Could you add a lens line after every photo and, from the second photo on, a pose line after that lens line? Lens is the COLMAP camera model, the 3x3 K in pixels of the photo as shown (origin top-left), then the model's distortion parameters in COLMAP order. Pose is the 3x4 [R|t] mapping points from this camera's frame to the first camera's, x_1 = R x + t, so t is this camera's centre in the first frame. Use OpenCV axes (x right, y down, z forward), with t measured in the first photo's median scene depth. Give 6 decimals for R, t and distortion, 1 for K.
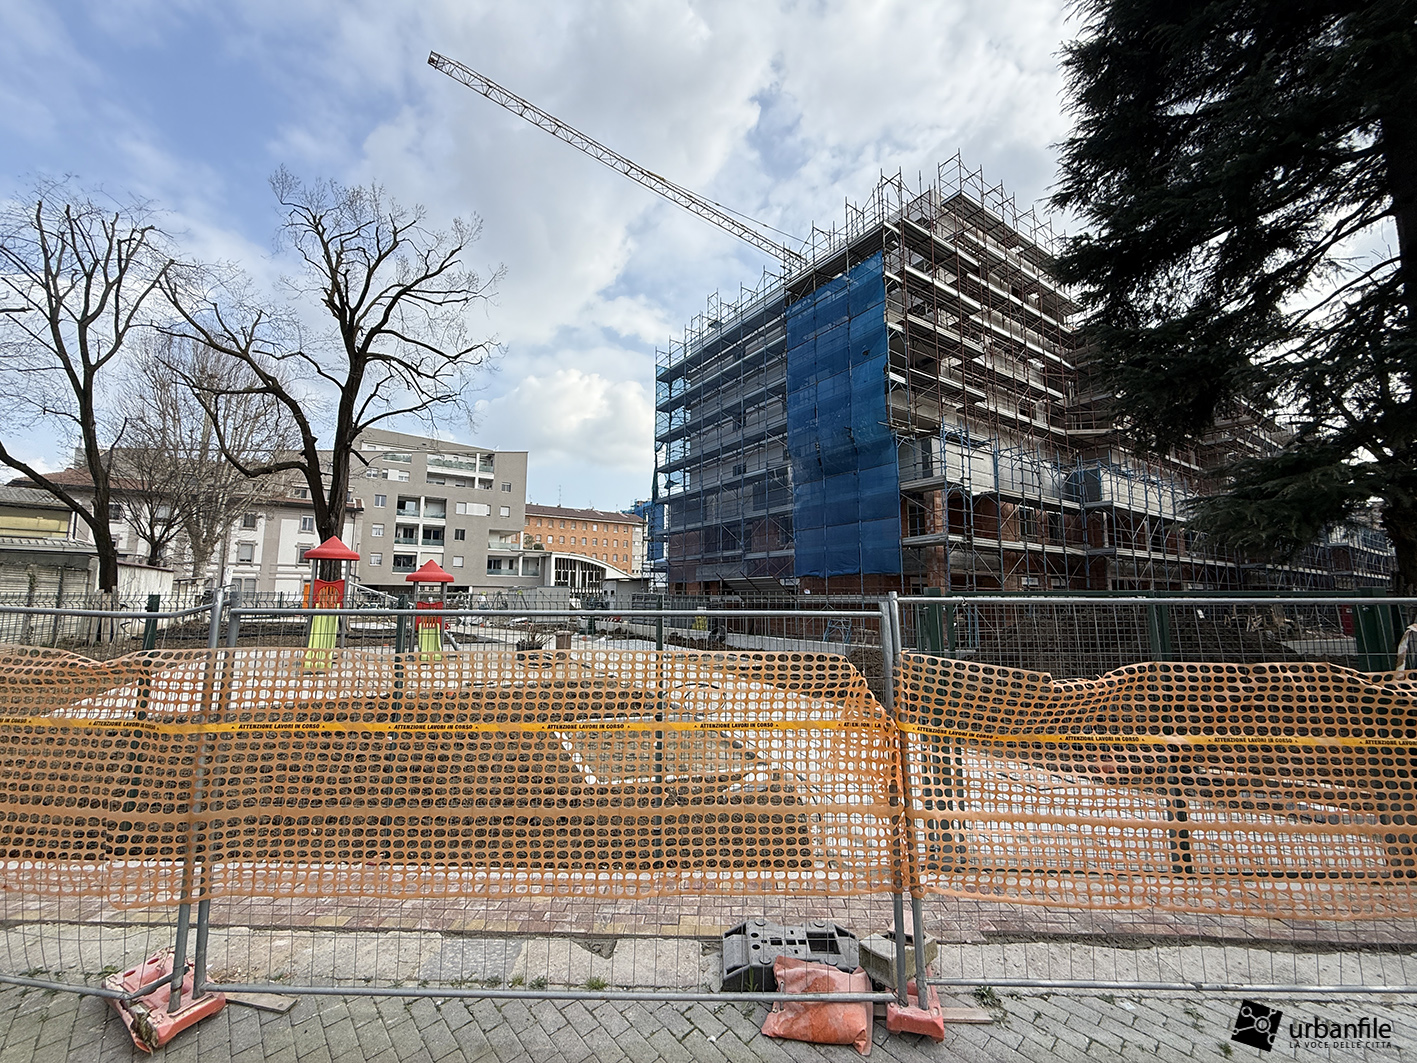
lens RADIAL K [[564.0, 0, 706.9], [0, 564.0, 540.8], [0, 0, 1]] dist [-0.001701, 0.000550]
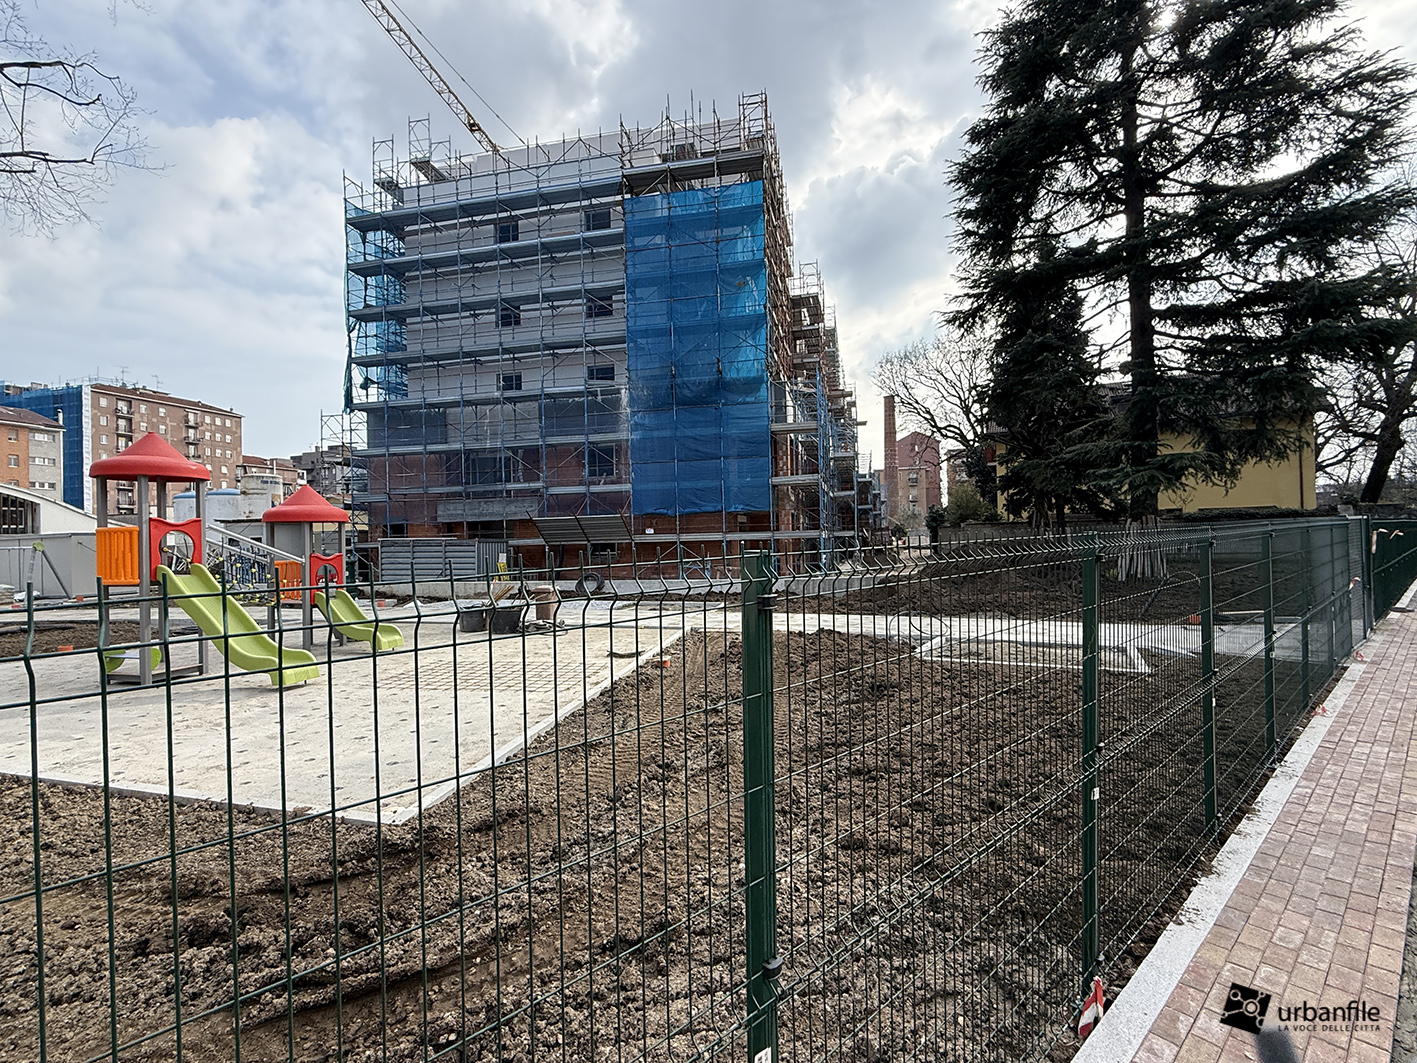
lens RADIAL K [[660.3, 0, 708.7], [0, 660.3, 529.2], [0, 0, 1]] dist [0.000890, -0.000596]
pose [[0.728194, -0.015678, 0.685192, -0.166342], [-0.040383, 0.997020, 0.065730, 0.004294], [-0.684181, -0.075534, 0.725391, 0.057750]]
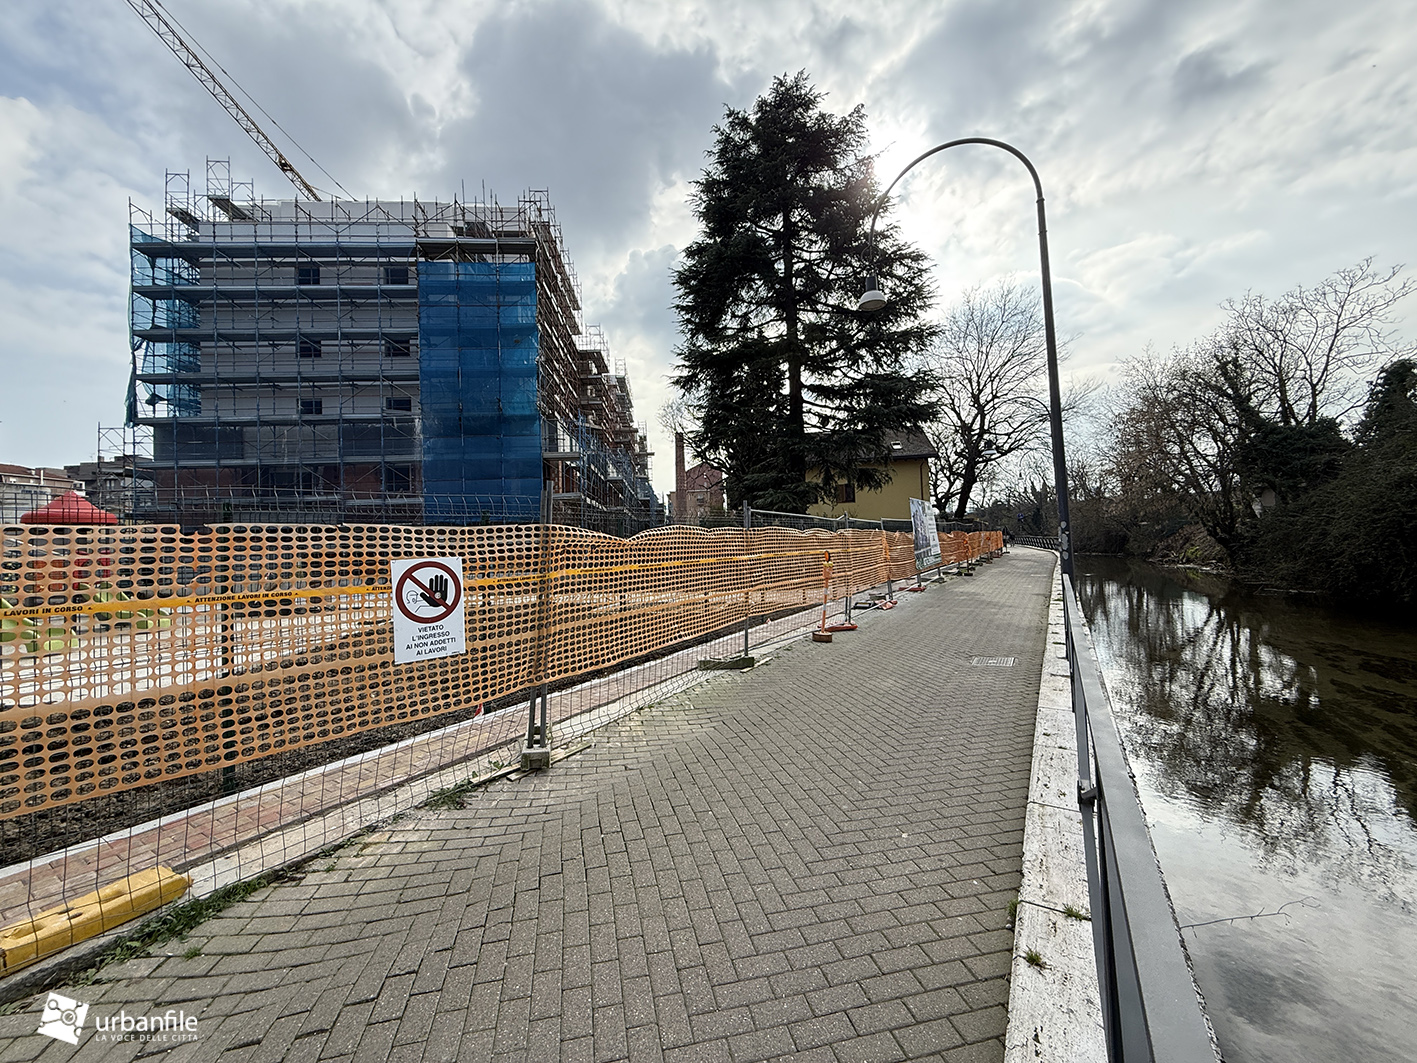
lens RADIAL K [[564.0, 0, 708.5], [0, 564.0, 529.8], [0, 0, 1]] dist [-0.001701, 0.000550]
pose [[0.504160, -0.001395, 0.863609, -0.174864], [-0.050778, 0.998221, 0.031256, 0.004973], [-0.862116, -0.059610, 0.503193, 0.000043]]
